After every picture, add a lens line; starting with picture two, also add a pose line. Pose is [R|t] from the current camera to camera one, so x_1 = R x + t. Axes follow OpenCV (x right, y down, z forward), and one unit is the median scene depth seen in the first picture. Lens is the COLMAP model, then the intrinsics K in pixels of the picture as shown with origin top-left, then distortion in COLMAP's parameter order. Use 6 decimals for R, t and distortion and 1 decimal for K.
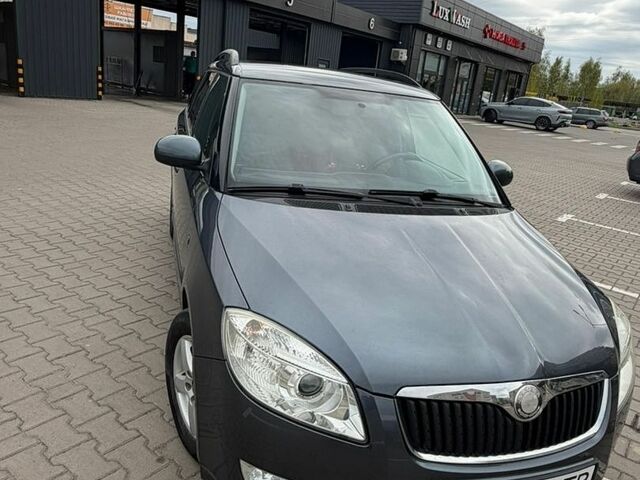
lens RADIAL K [[482.7, 0, 320.0], [0, 482.7, 240.0], [0, 0, 1]] dist [0.000189, 0.009752]
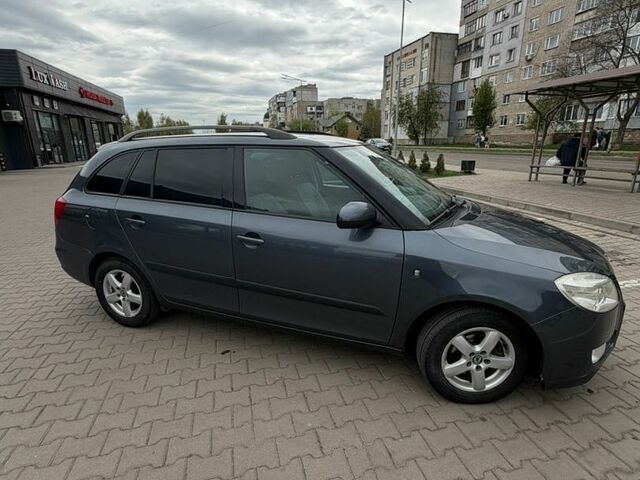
lens RADIAL K [[348.6, 0, 302.3], [0, 348.6, 240.0], [0, 0, 1]] dist [-0.001744, -0.000061]
pose [[0.607398, -0.327588, 0.723709, -0.090408], [0.328586, 0.933033, 0.146562, -0.025466], [-0.723256, 0.148779, 0.674363, 0.047568]]
